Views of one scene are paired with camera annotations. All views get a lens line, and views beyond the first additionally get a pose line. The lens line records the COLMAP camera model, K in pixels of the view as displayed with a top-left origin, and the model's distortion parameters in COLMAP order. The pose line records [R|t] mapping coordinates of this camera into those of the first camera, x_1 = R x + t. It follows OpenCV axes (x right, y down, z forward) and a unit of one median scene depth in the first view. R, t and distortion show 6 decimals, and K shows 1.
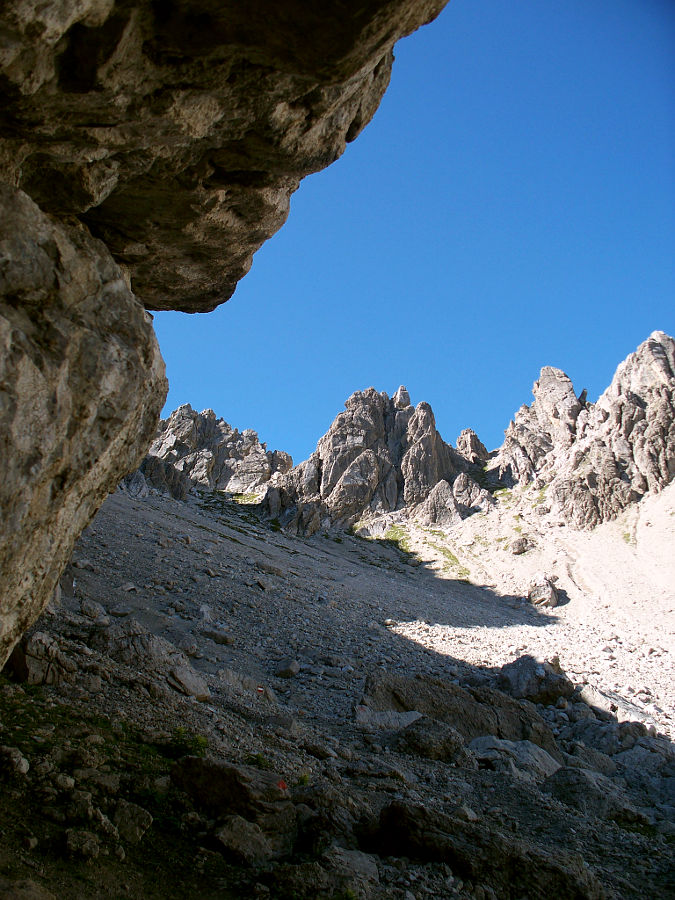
lens RADIAL K [[930.6, 0, 337.5], [0, 930.6, 450.0], [0, 0, 1]] dist [-0.192163, 0.231460]
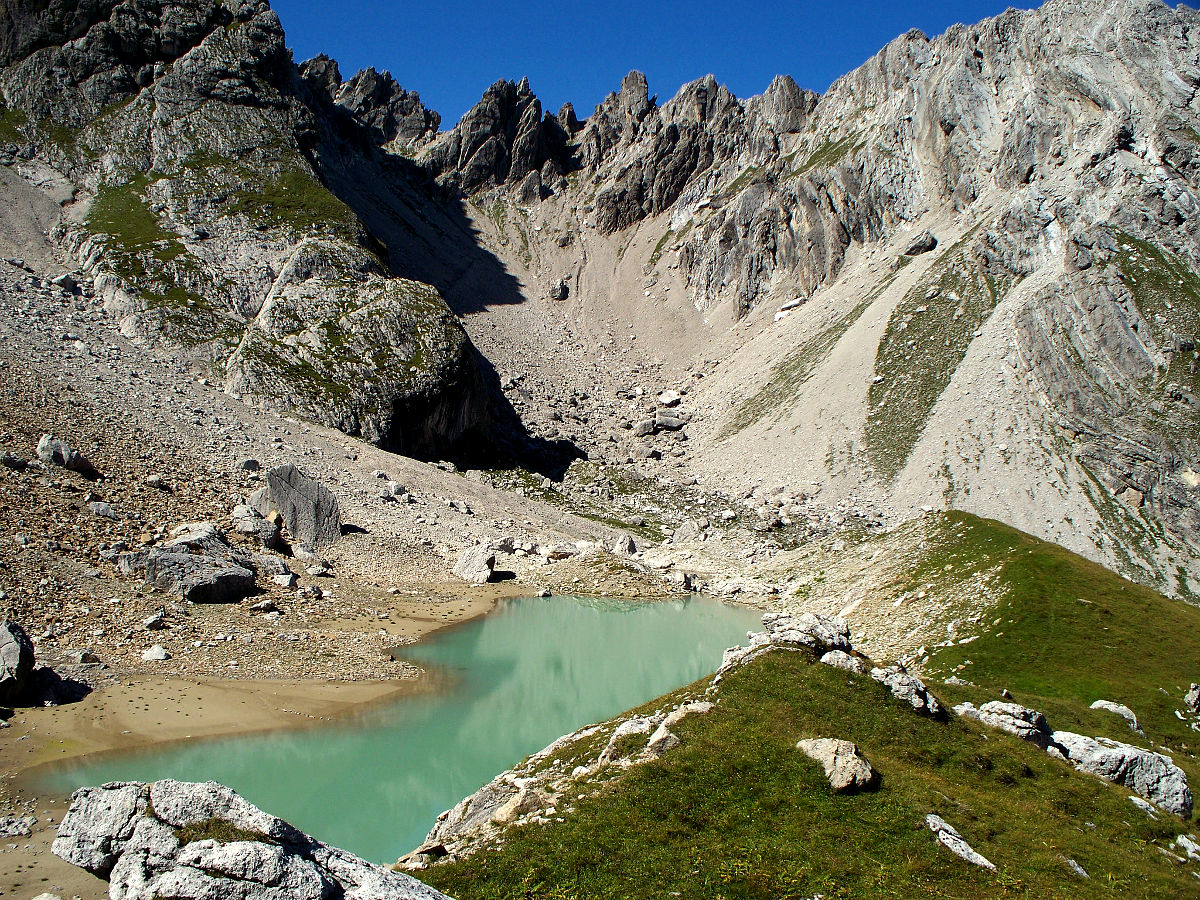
lens RADIAL K [[1240.7, 0, 578.9], [0, 1240.7, 463.1], [0, 0, 1]] dist [-0.192163, 0.231460]
pose [[0.977707, 0.130014, 0.164879, -0.090026], [-0.195331, 0.851263, 0.487028, -0.547940], [-0.077035, -0.508377, 0.857682, -1.006136]]
